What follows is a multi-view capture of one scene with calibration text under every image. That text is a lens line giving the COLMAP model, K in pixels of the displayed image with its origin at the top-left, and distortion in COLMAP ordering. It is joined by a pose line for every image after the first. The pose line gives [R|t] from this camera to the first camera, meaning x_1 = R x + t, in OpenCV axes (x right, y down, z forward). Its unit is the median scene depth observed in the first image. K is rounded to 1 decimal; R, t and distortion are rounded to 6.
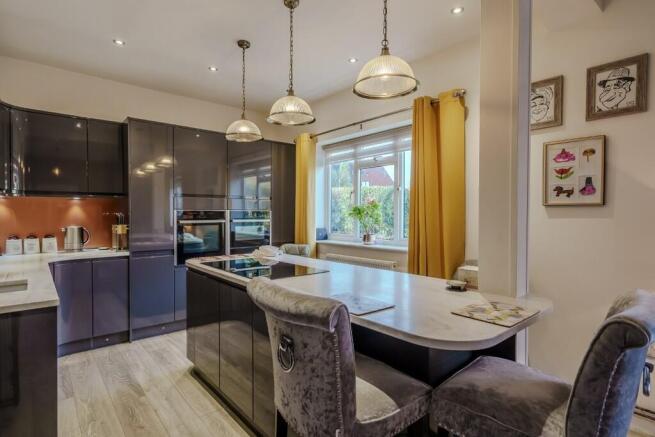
lens RADIAL K [[337.3, 0, 328.0], [0, 337.3, 218.4], [0, 0, 1]] dist [0.005873, 0.000621]
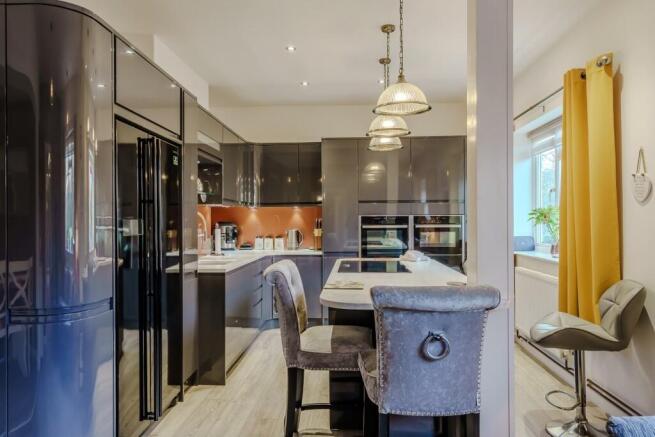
lens RADIAL K [[469.5, 0, 326.7], [0, 469.5, 218.7], [0, 0, 1]] dist [0.000588, 0.001550]
pose [[0.716765, -0.004223, -0.697302, 0.553678], [-0.004008, 0.999940, -0.010176, 0.000726], [0.697304, 0.010088, 0.716705, -0.160370]]
